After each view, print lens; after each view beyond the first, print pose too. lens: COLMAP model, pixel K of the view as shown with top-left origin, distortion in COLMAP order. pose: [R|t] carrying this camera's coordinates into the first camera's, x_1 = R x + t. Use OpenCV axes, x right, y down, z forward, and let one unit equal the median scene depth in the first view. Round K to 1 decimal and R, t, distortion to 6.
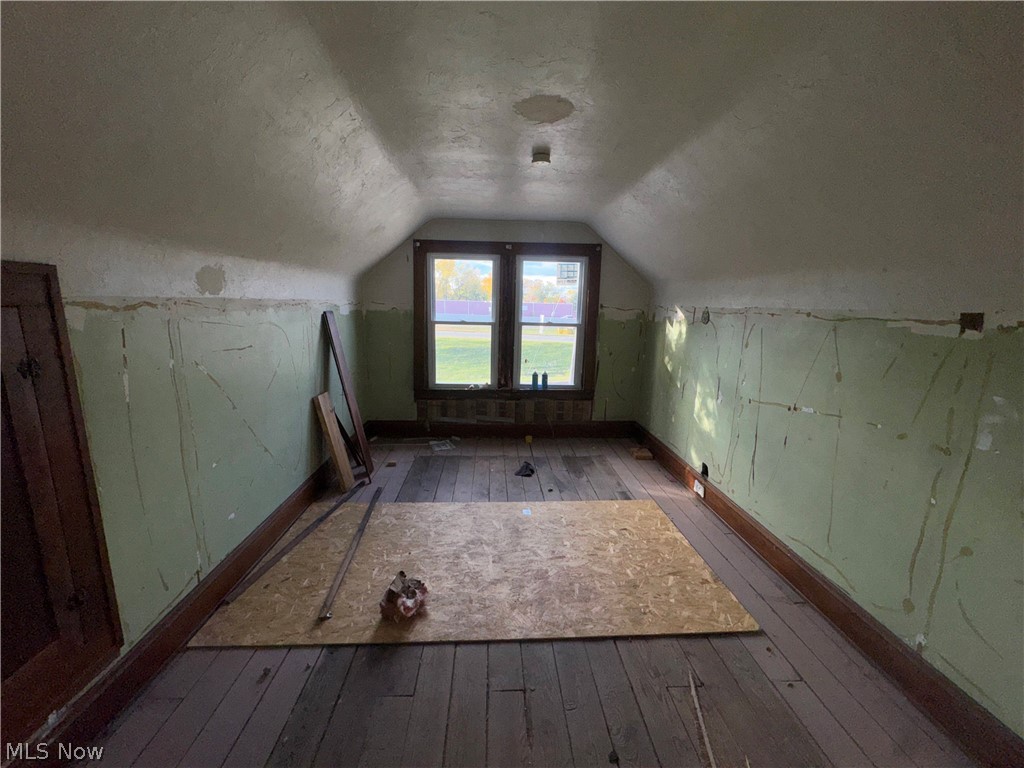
lens RADIAL K [[404.3, 0, 512.4], [0, 404.3, 380.8], [0, 0, 1]] dist [-0.005501, 0.001000]
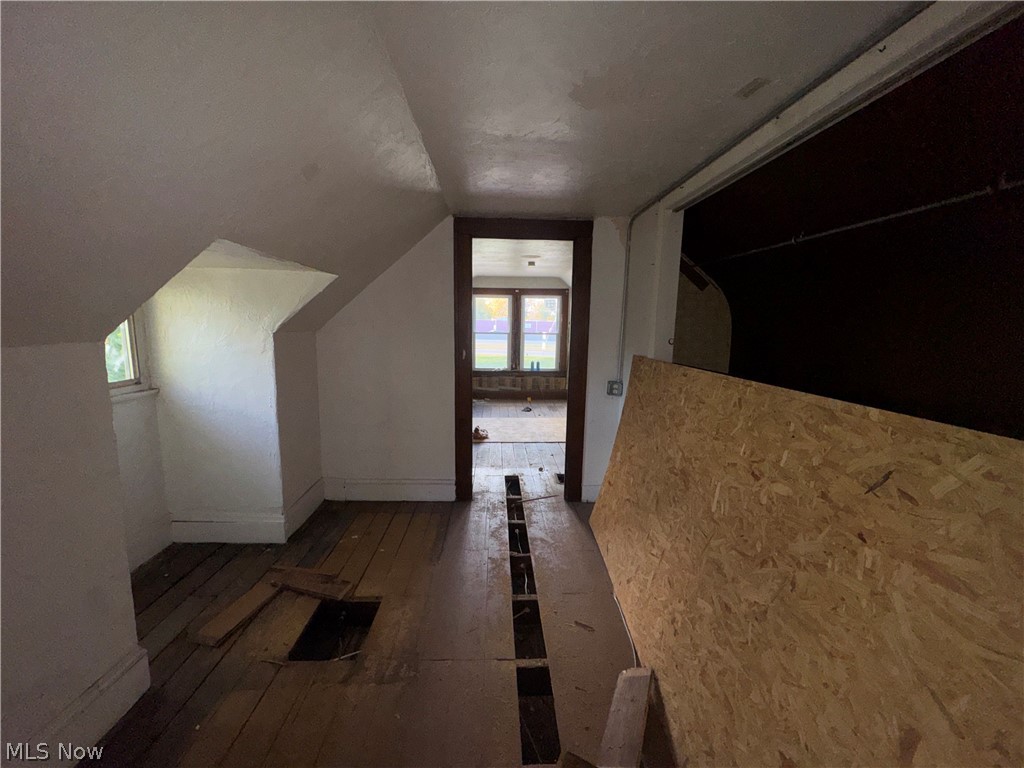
lens RADIAL K [[404.3, 0, 511.5], [0, 404.3, 383.9], [0, 0, 1]] dist [-0.005501, 0.001000]
pose [[0.999893, -0.007911, -0.012337, -0.026903], [0.007452, 0.999293, -0.036863, 0.290918], [0.012620, 0.036768, 0.999244, -1.529485]]
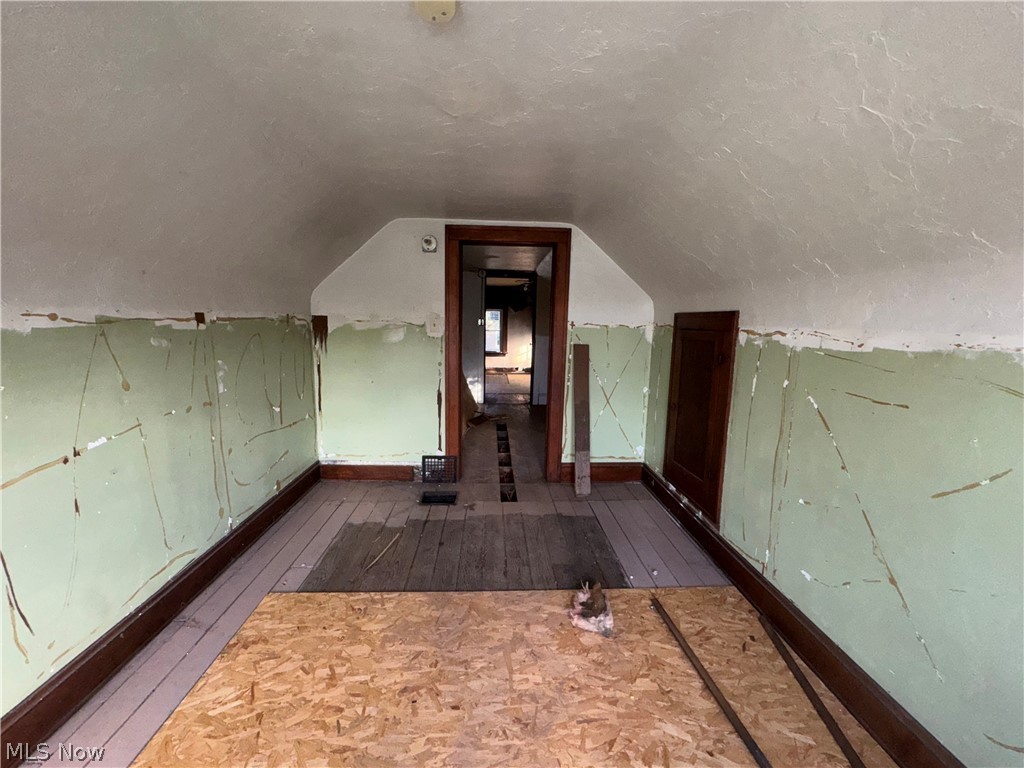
lens RADIAL K [[404.3, 0, 510.8], [0, 404.3, 379.2], [0, 0, 1]] dist [-0.005501, 0.001000]
pose [[-0.999008, -0.044382, -0.003529, -0.028566], [-0.043071, 0.943342, 0.329015, -0.292092], [-0.011273, 0.328840, -0.944318, 1.515978]]
